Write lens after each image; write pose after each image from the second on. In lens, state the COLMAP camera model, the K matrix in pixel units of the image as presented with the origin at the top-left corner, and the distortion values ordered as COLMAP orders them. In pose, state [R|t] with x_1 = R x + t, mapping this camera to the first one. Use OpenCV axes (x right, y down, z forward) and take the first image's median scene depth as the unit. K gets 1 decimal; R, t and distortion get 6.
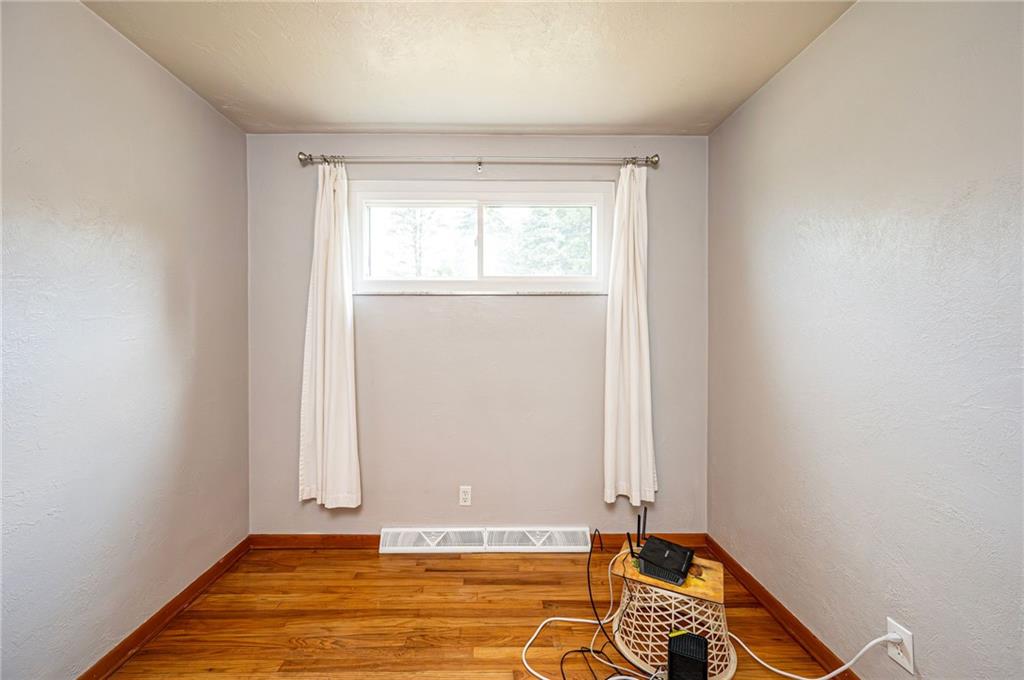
lens RADIAL K [[419.2, 0, 509.3], [0, 419.2, 337.2], [0, 0, 1]] dist [-0.000073, -0.000319]
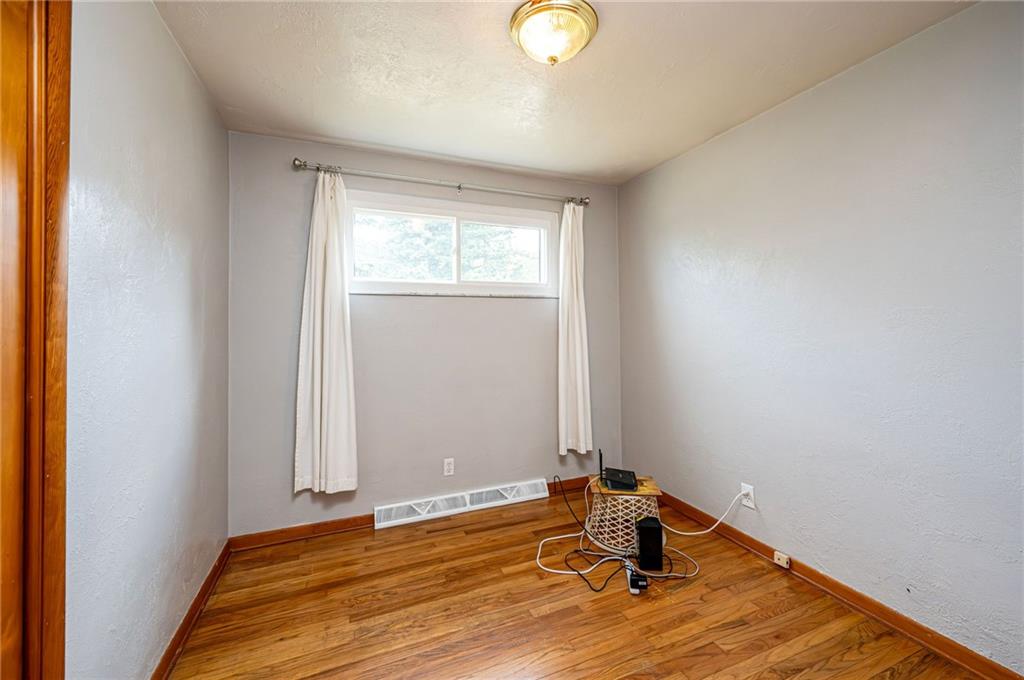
lens RADIAL K [[419.2, 0, 533.5], [0, 419.2, 318.3], [0, 0, 1]] dist [-0.000073, -0.000319]
pose [[0.920142, -0.001086, 0.391583, -0.361795], [0.014587, 0.999397, -0.031505, 0.003889], [-0.391313, 0.034701, 0.919603, -0.191892]]
